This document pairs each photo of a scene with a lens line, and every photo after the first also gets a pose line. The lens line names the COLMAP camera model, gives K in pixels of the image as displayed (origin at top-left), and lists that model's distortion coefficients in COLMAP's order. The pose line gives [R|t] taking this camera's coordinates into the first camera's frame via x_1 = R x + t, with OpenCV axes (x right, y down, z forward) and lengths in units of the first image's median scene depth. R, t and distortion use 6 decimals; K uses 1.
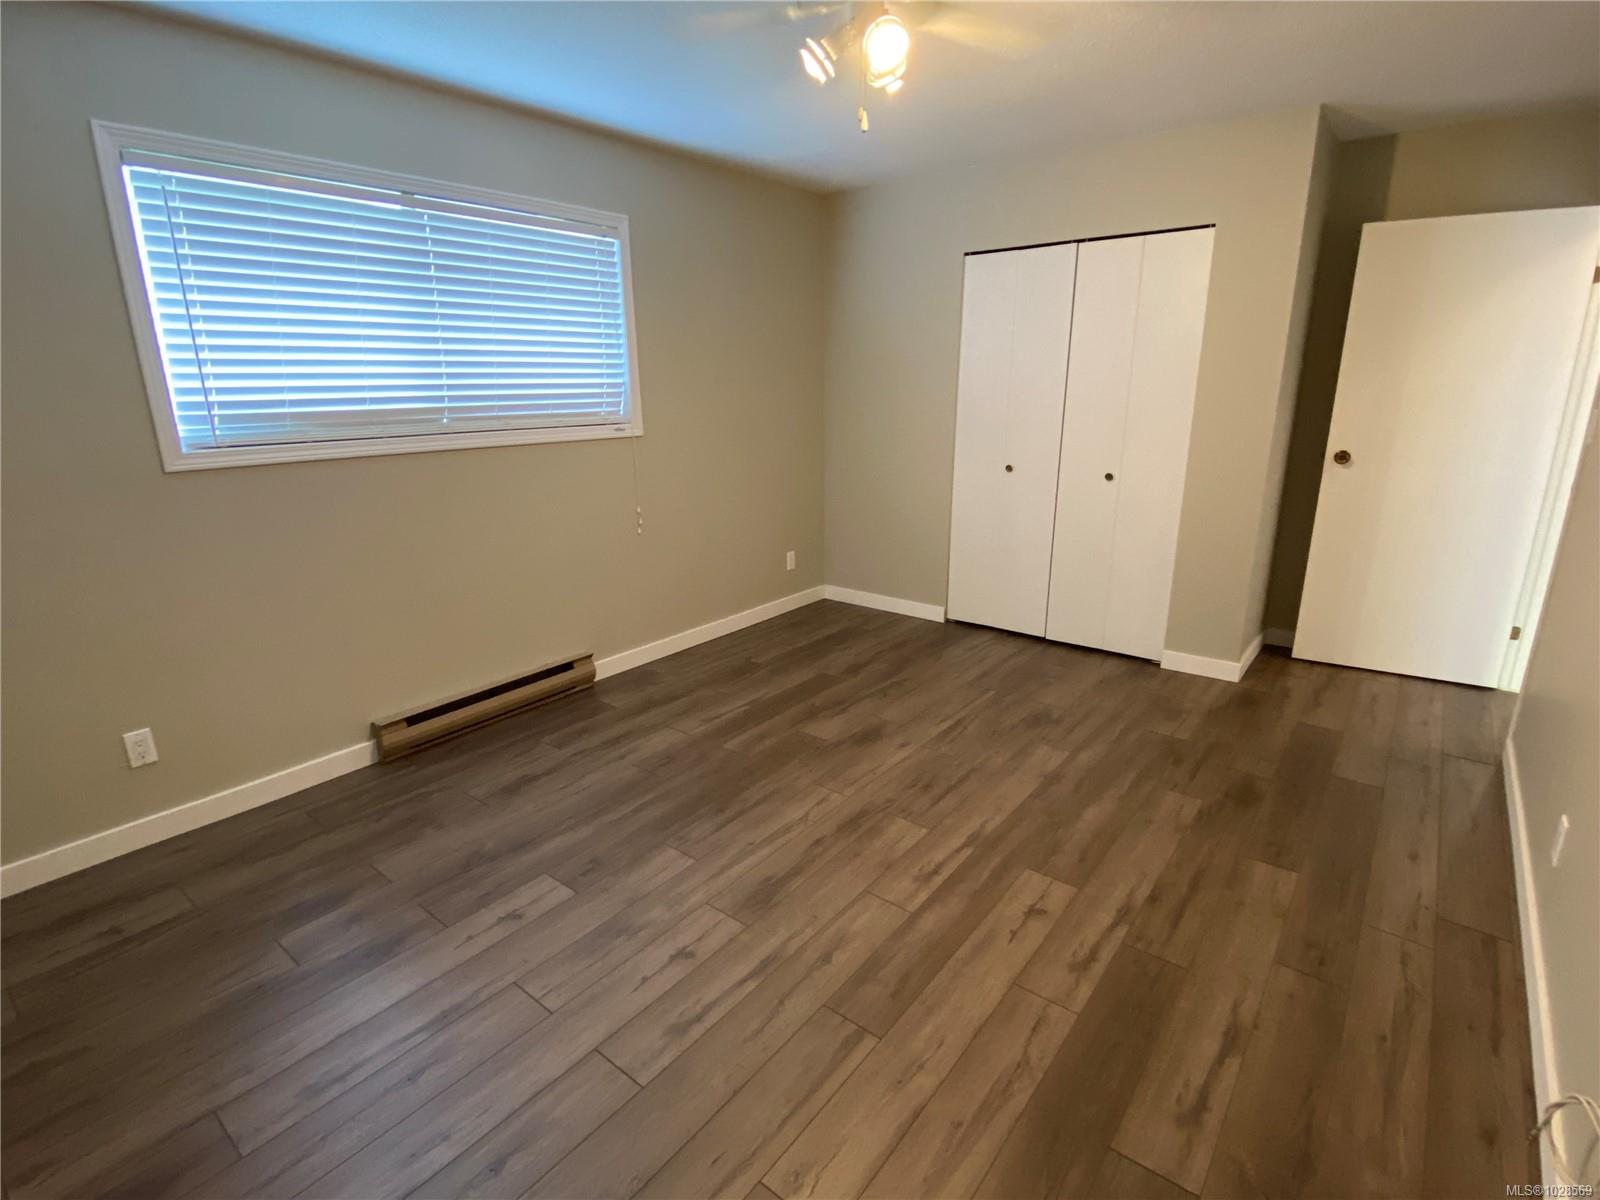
lens RADIAL K [[800.0, 0, 793.3], [0, 800.0, 577.6], [0, 0, 1]] dist [0.060336, -0.076503]
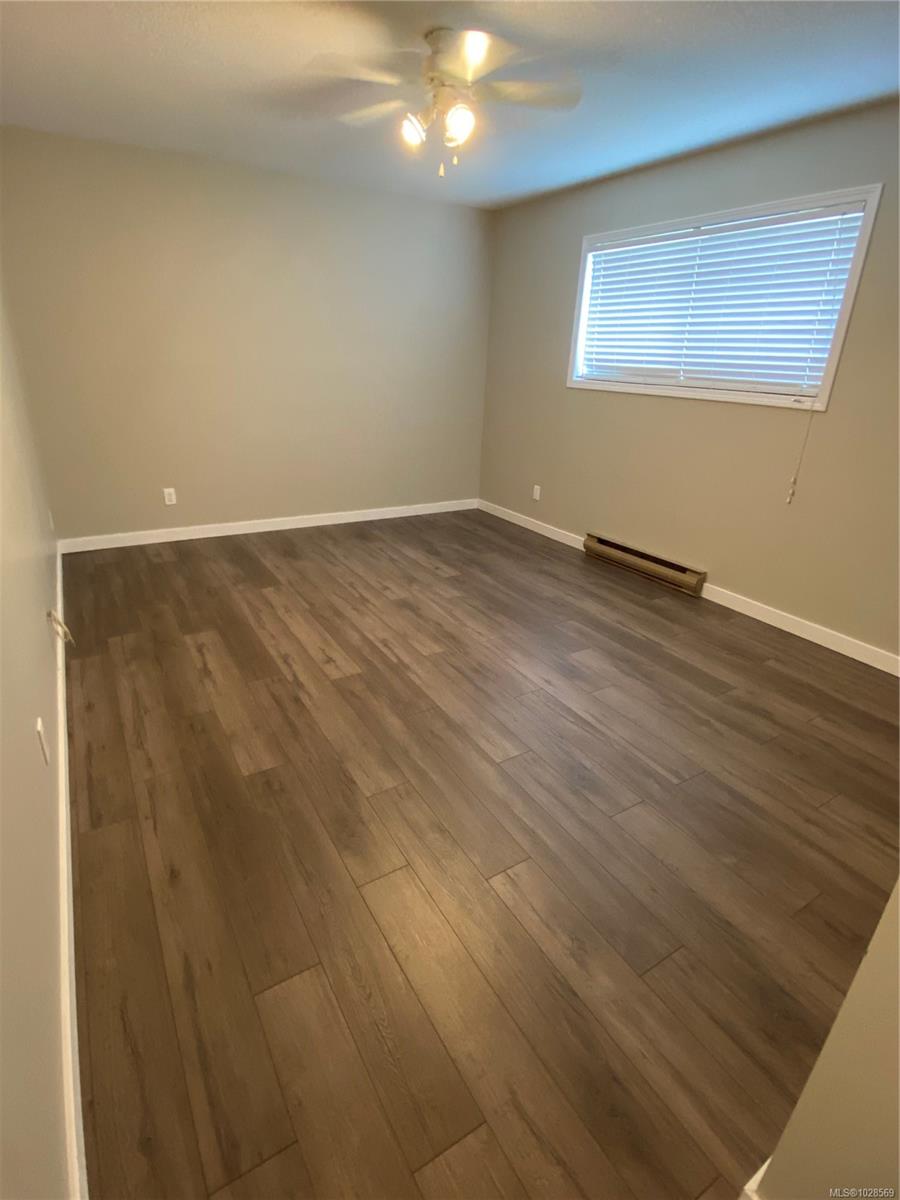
lens RADIAL K [[600.0, 0, 450.0], [0, 600.0, 600.0], [0, 0, 1]] dist [0.060336, -0.076503]
pose [[-0.357948, 0.345130, -0.867616, 1.046225], [-0.261654, 0.854881, 0.448013, -0.277281], [0.896332, 0.387381, -0.215698, 1.196487]]
